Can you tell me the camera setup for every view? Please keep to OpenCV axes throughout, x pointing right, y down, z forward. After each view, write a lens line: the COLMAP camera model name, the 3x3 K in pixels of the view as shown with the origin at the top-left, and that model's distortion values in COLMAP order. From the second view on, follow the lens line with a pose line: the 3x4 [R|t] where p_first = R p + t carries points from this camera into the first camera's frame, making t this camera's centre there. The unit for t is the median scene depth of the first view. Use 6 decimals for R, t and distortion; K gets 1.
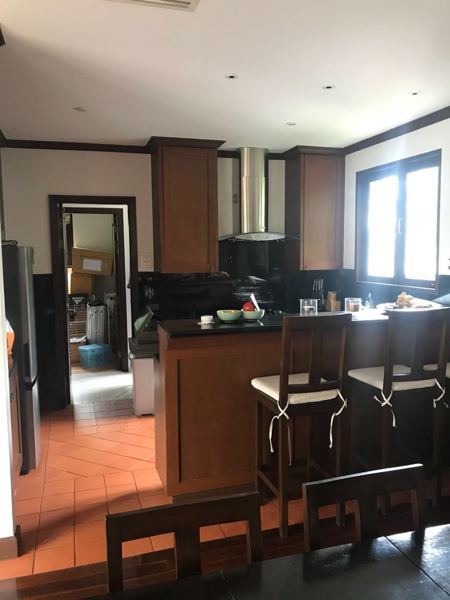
lens RADIAL K [[488.3, 0, 225.3], [0, 488.3, 298.9], [0, 0, 1]] dist [0.008223, 0.000026]
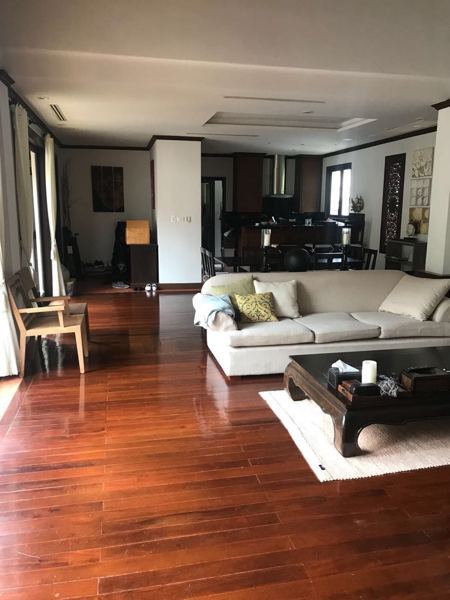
lens RADIAL K [[488.3, 0, 225.1], [0, 488.3, 302.3], [0, 0, 1]] dist [0.008223, 0.000026]
pose [[0.995774, 0.034196, -0.085235, 0.022558], [-0.025488, 0.994537, 0.101228, 0.130460], [0.088230, -0.098628, 0.991205, -1.235658]]
